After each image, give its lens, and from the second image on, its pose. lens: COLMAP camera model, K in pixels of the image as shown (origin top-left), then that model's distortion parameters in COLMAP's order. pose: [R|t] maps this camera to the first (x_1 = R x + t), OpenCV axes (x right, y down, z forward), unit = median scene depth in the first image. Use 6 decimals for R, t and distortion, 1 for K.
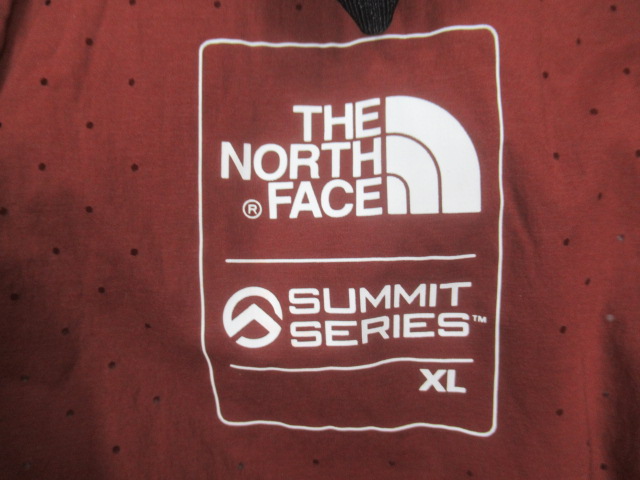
lens RADIAL K [[485.2, 0, 320.0], [0, 485.2, 240.0], [0, 0, 1]] dist [-0.000203, -0.000362]
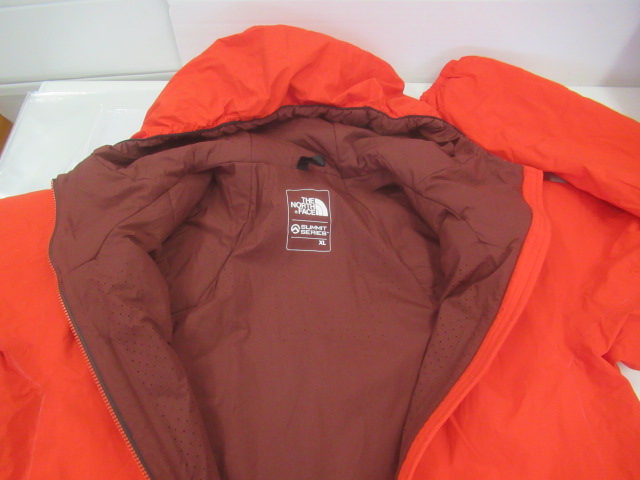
lens RADIAL K [[485.2, 0, 320.0], [0, 485.2, 240.0], [0, 0, 1]] dist [-0.000203, -0.000362]
pose [[0.914292, 0.086439, 0.395726, -2.336068], [-0.009502, 0.981273, -0.192388, 1.516243], [-0.404945, 0.172138, 0.897991, -4.784011]]
